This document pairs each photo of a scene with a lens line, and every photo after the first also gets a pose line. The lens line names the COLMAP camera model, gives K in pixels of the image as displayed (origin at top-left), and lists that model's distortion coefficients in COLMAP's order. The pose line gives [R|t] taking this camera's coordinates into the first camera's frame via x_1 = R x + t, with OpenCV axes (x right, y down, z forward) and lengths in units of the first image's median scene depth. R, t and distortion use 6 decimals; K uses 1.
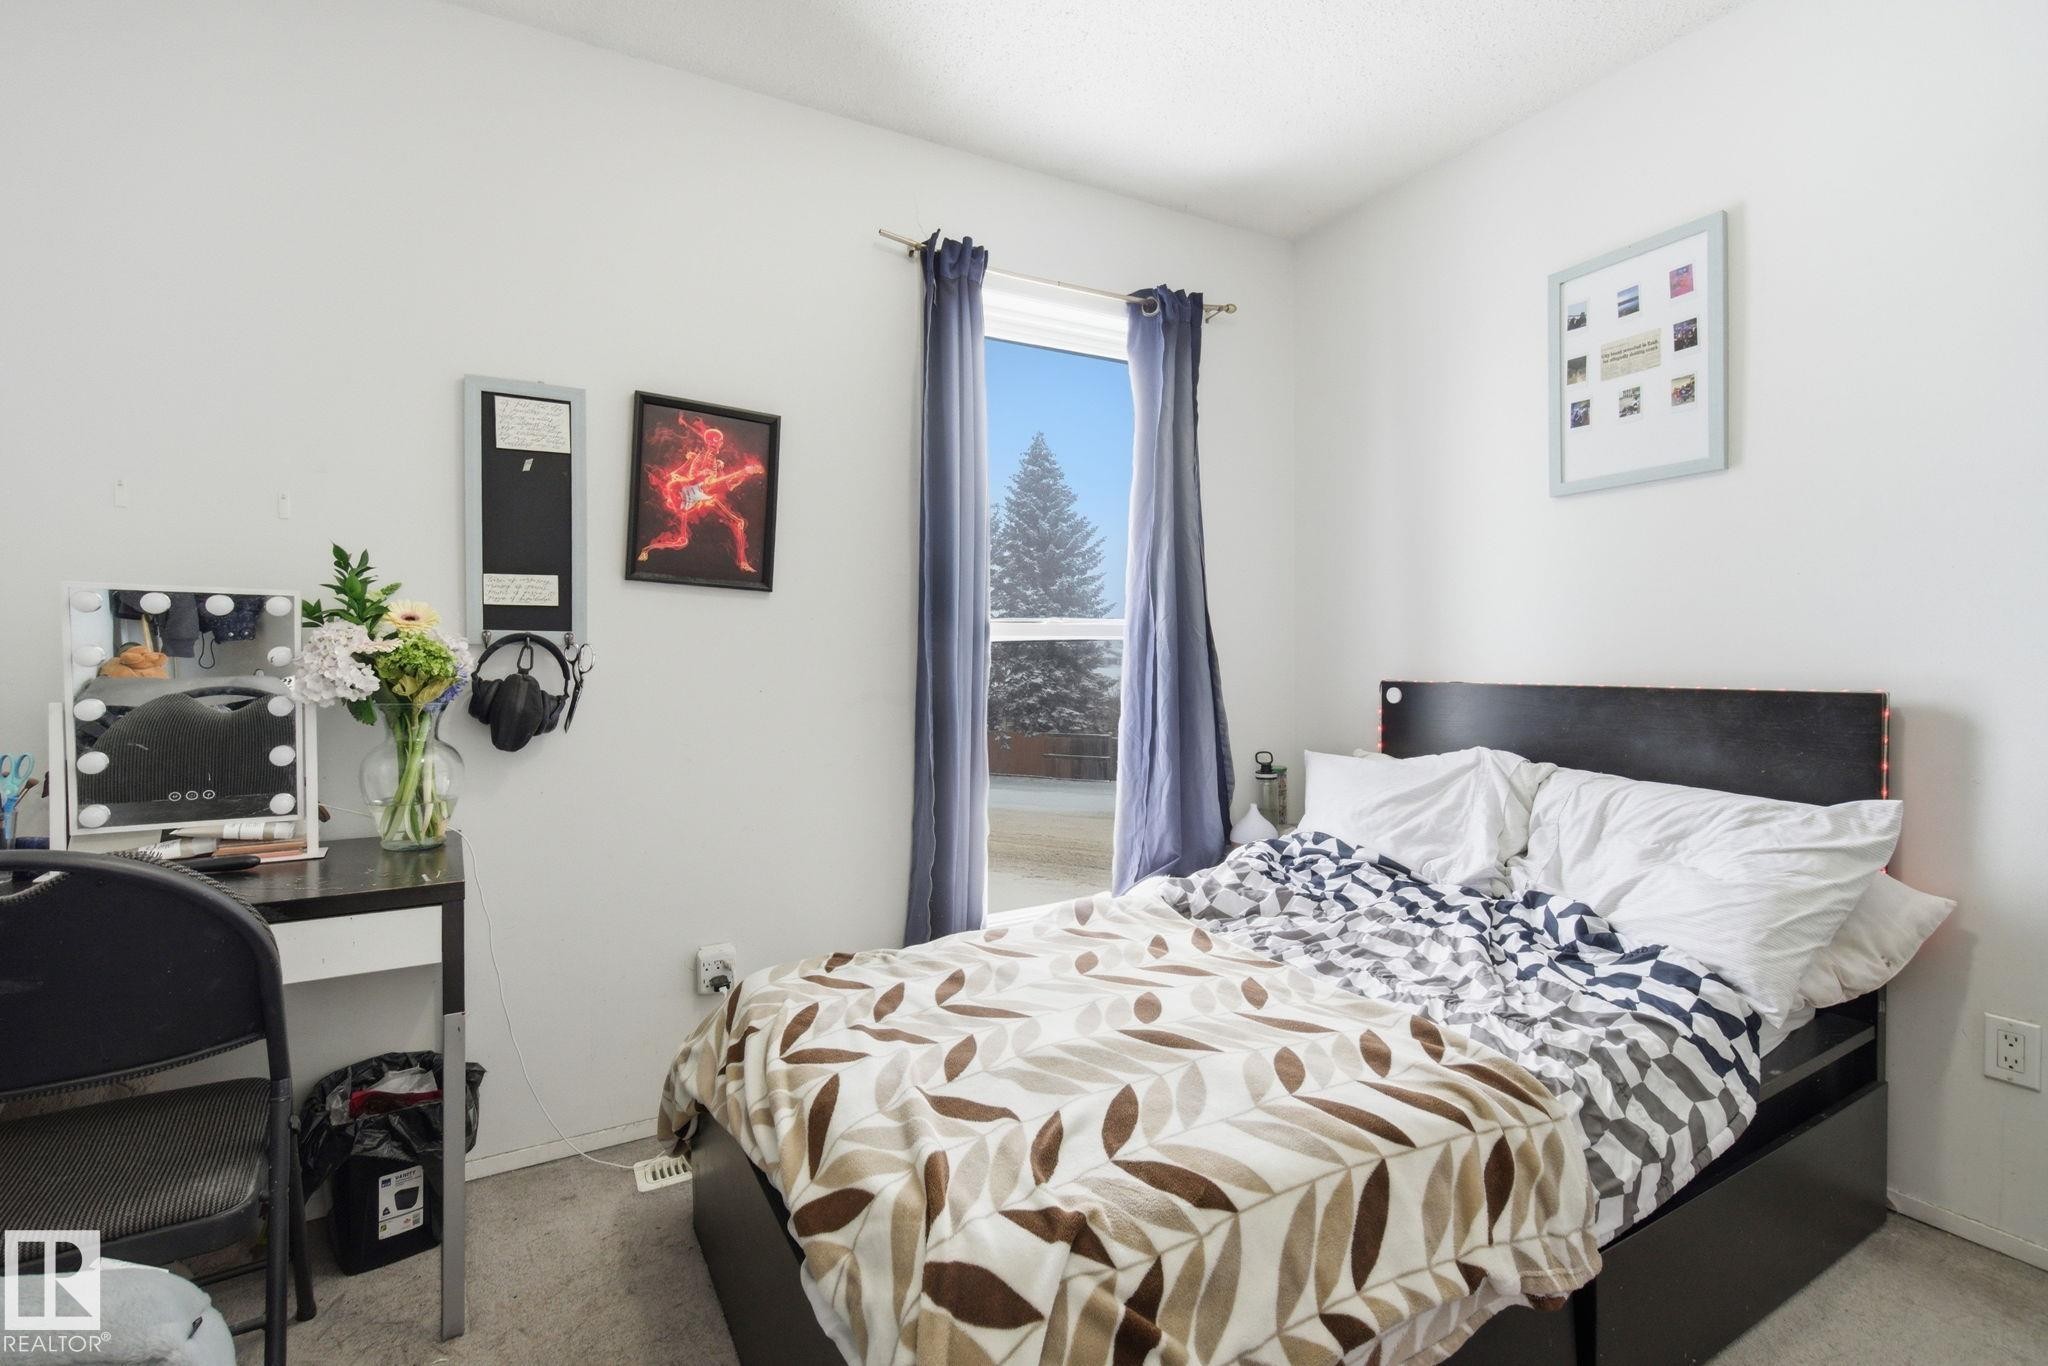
lens RADIAL K [[883.6, 0, 1020.3], [0, 883.6, 672.3], [0, 0, 1]] dist [-0.001712, -0.001360]
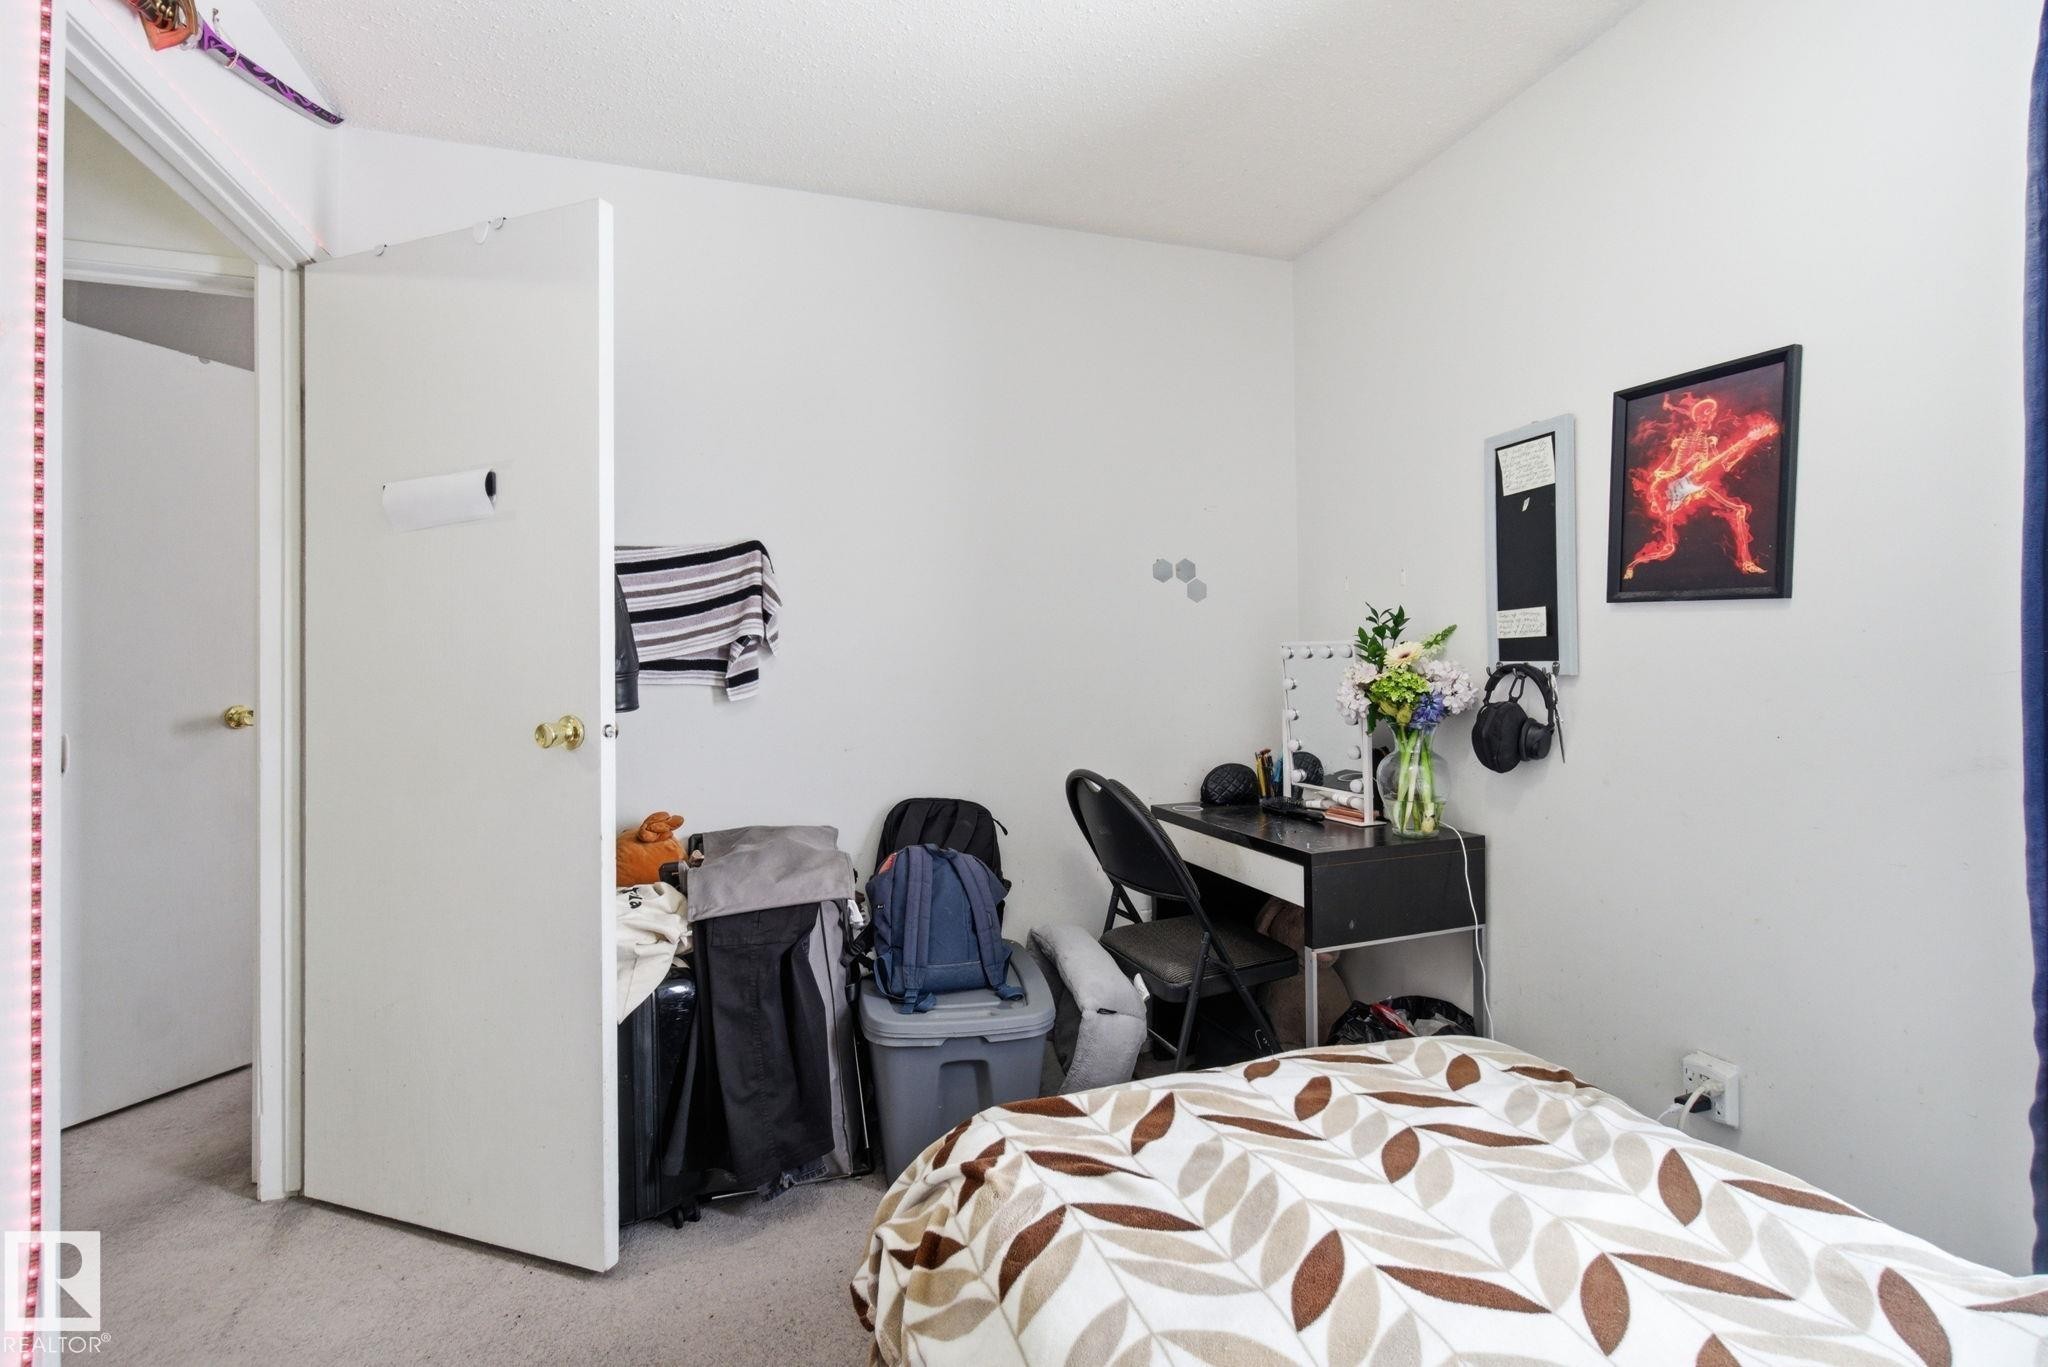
lens RADIAL K [[883.6, 0, 1022.2], [0, 883.6, 674.4], [0, 0, 1]] dist [-0.001712, -0.001360]
pose [[-0.179354, 0.007570, -0.983756, 0.556625], [-0.004208, 0.999955, 0.008462, -0.035454], [0.983776, 0.005658, -0.179314, 0.562297]]
